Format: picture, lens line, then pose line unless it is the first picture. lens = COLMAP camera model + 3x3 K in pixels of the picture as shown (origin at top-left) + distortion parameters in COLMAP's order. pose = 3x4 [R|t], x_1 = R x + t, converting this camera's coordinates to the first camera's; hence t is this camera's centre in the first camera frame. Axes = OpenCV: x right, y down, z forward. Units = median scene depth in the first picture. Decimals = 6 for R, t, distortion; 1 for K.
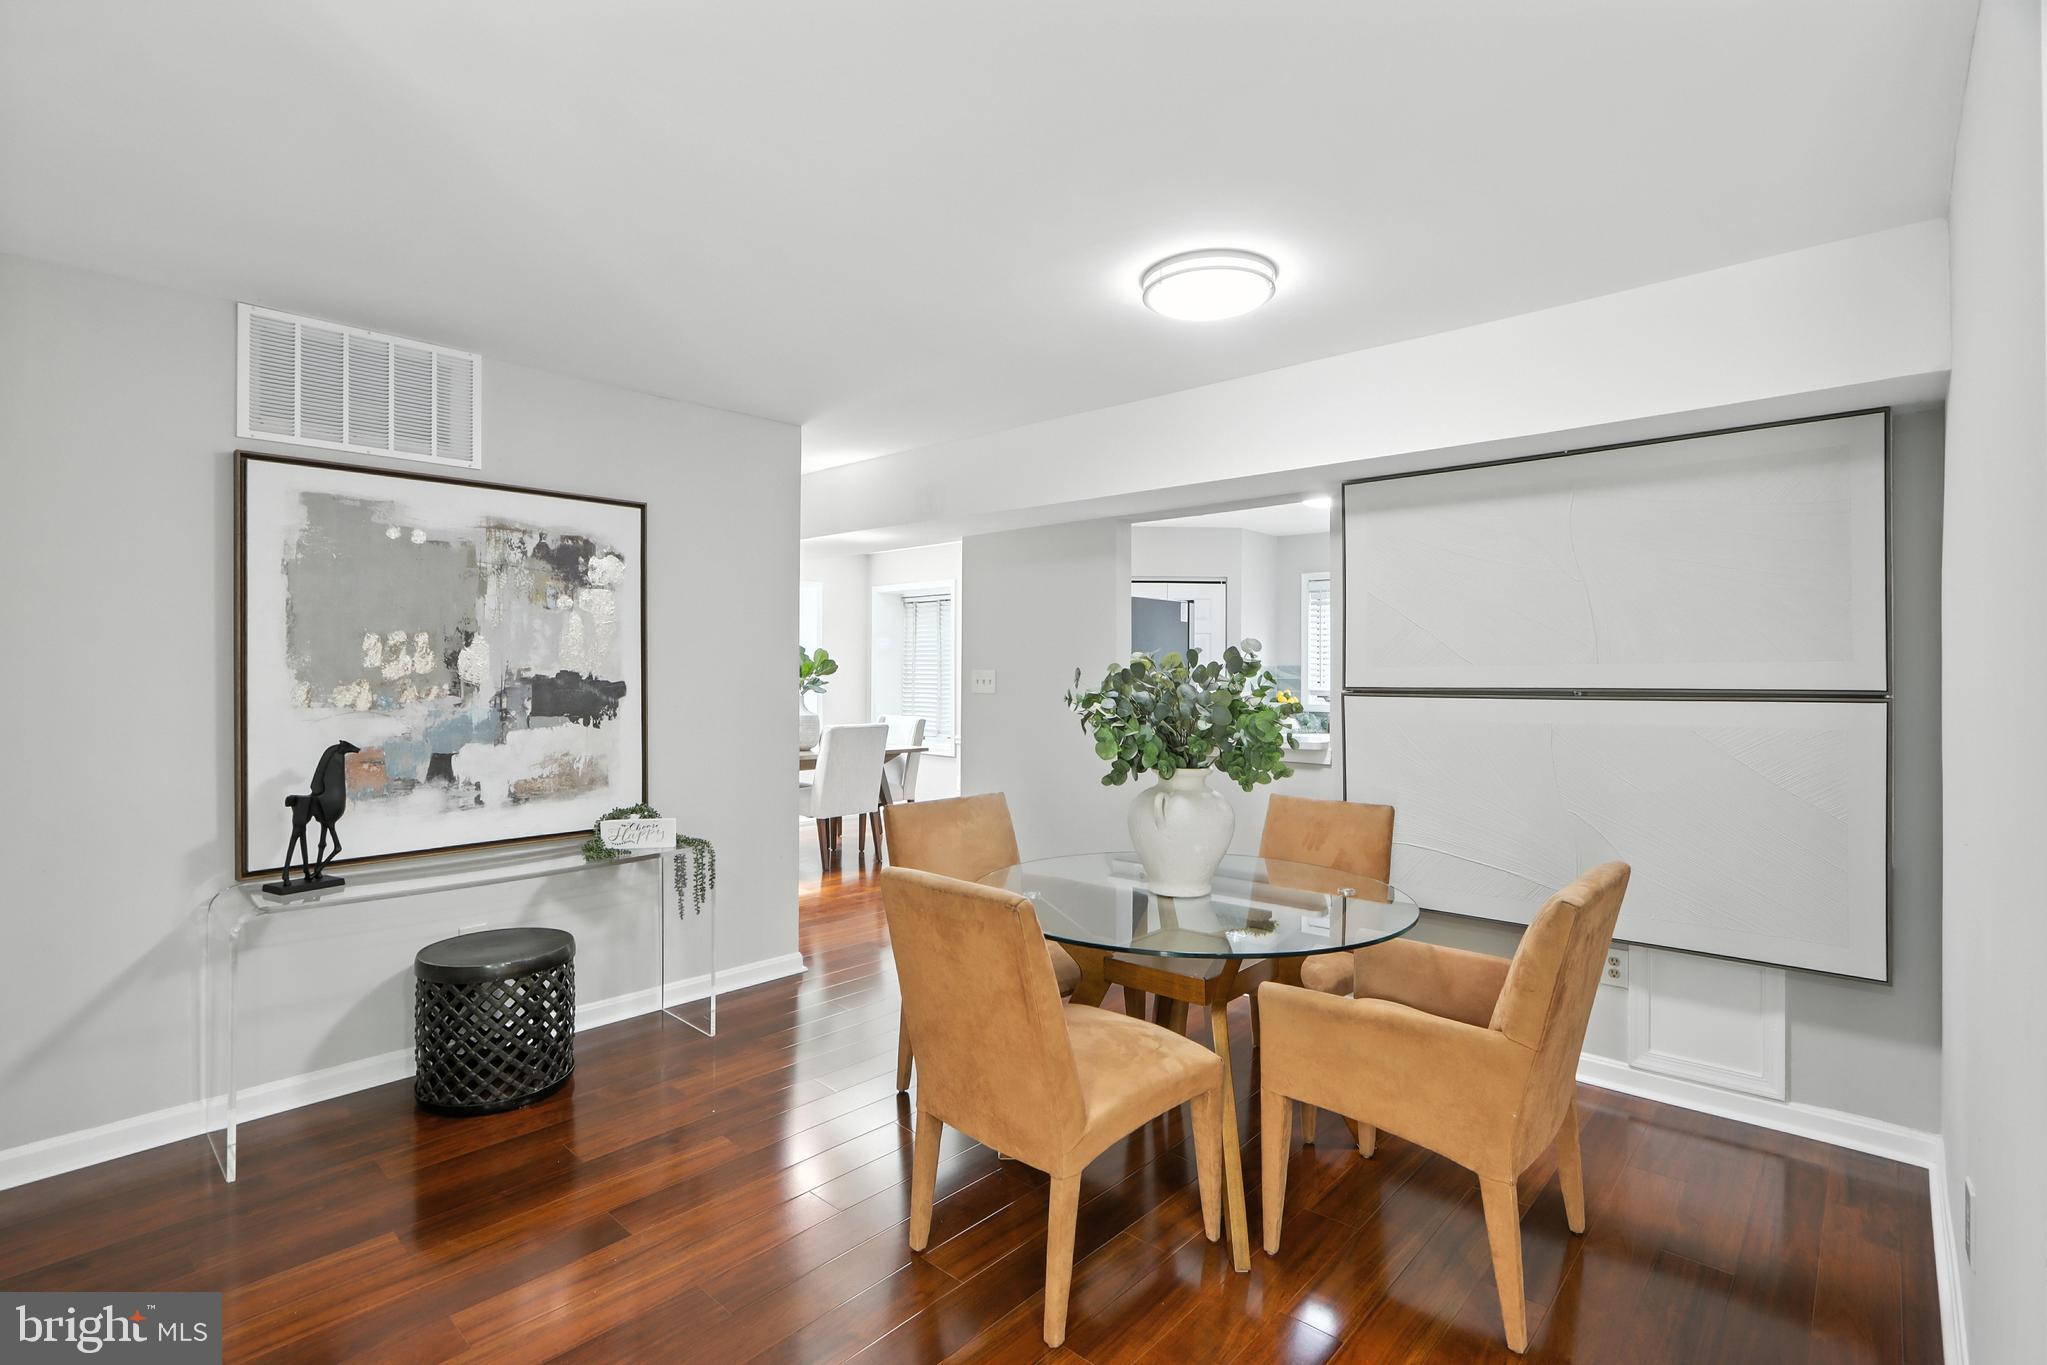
lens RADIAL K [[965.9, 0, 1017.4], [0, 965.9, 677.9], [0, 0, 1]] dist [-0.010983, -0.000012]
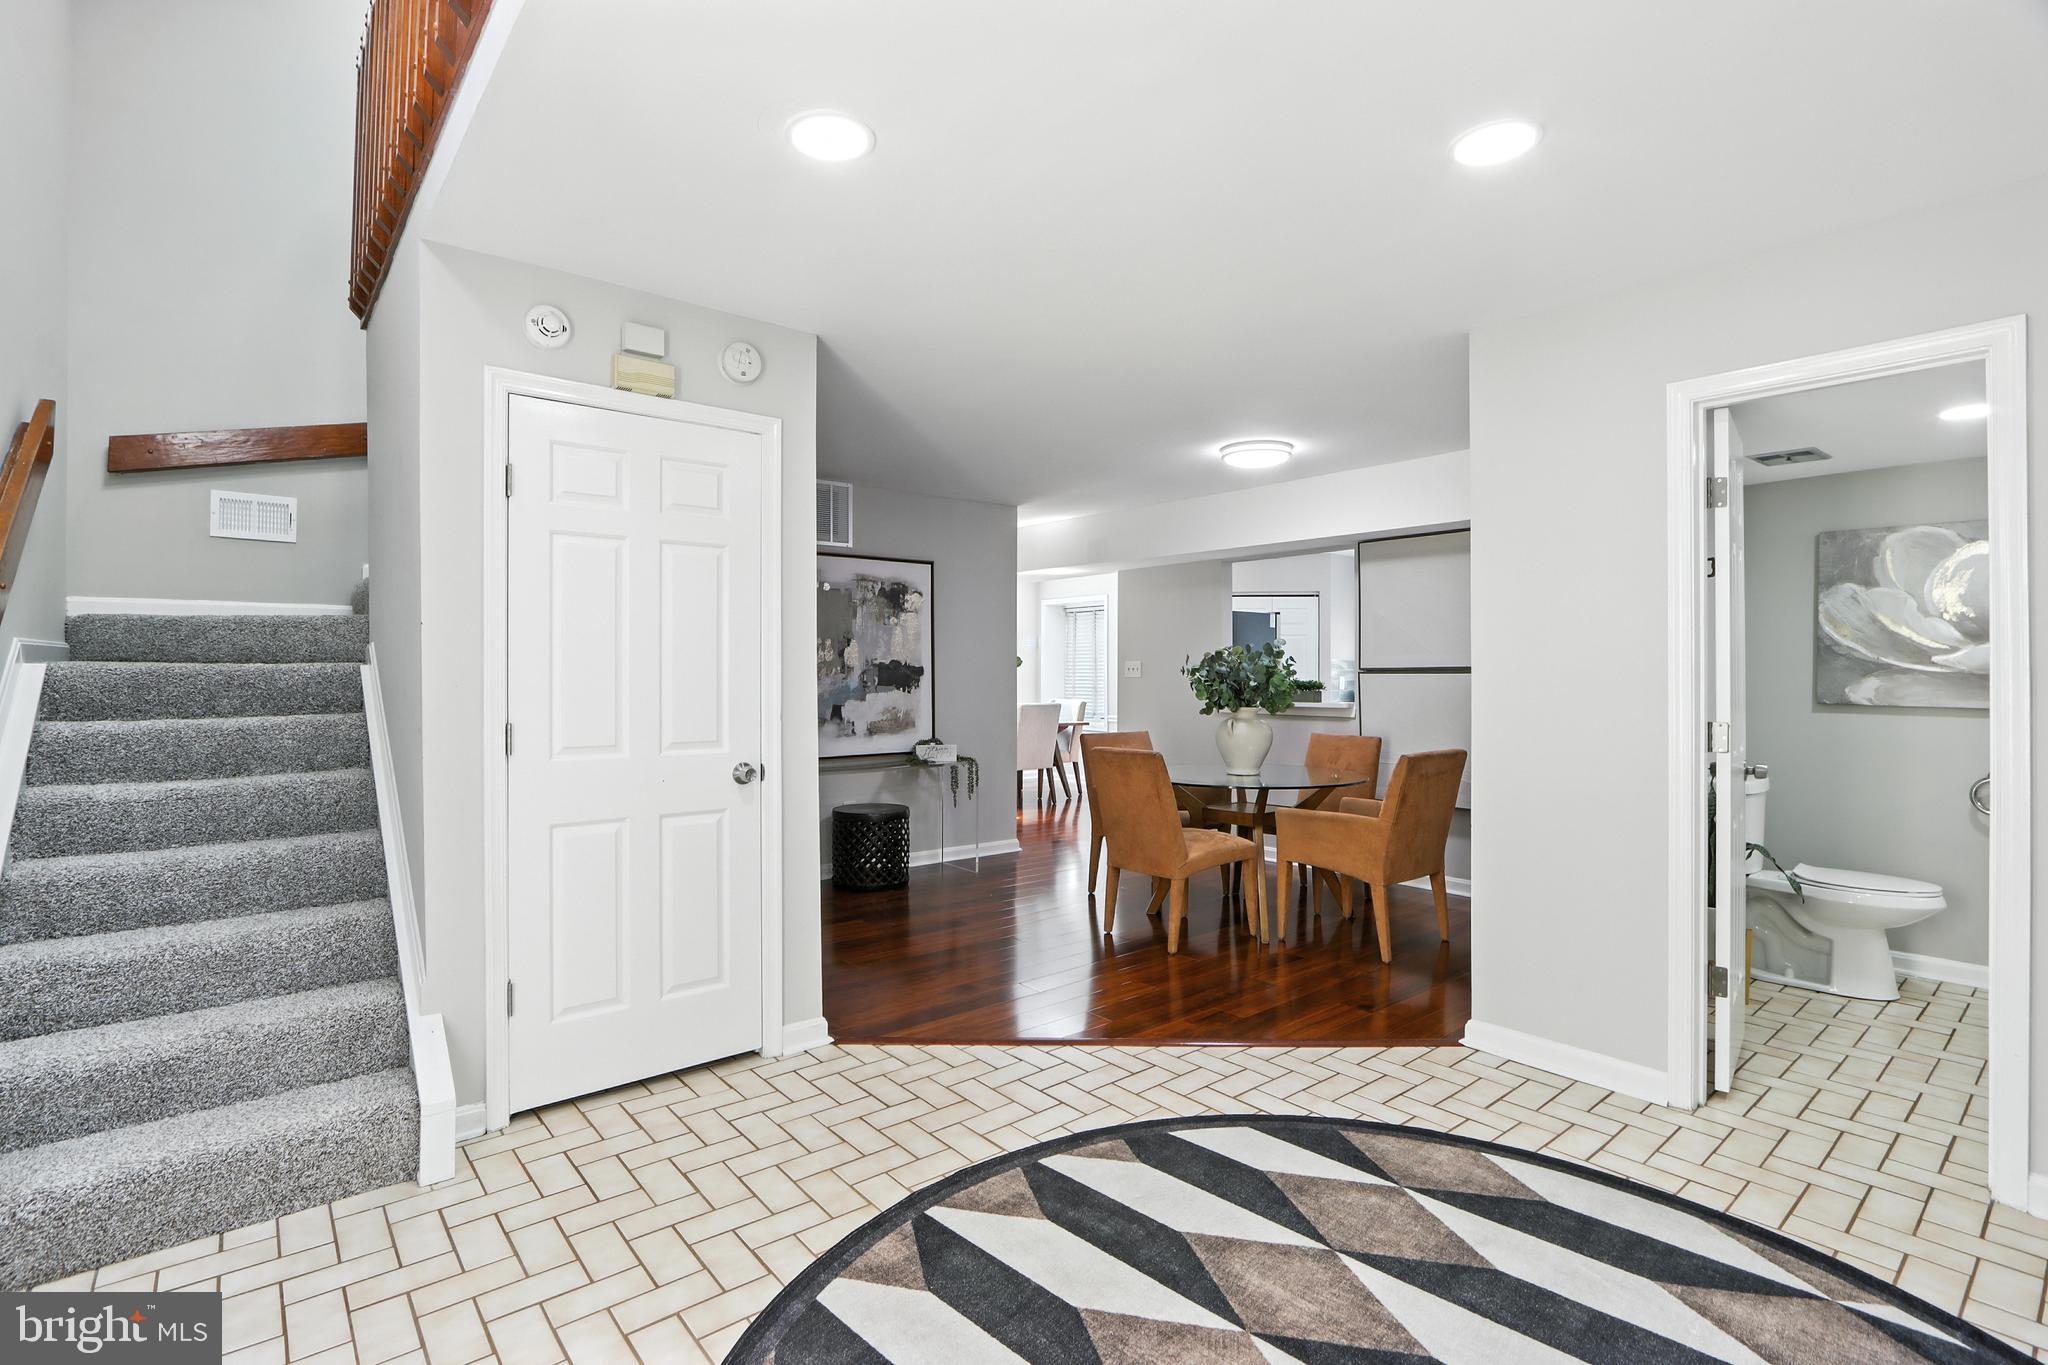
lens RADIAL K [[966.4, 0, 1012.1], [0, 966.4, 671.5], [0, 0, 1]] dist [-0.010983, -0.000012]
pose [[0.988888, -0.002692, -0.148640, 0.002134], [0.001394, 0.999960, -0.008838, 0.029759], [0.148657, 0.008532, 0.988852, -0.714962]]
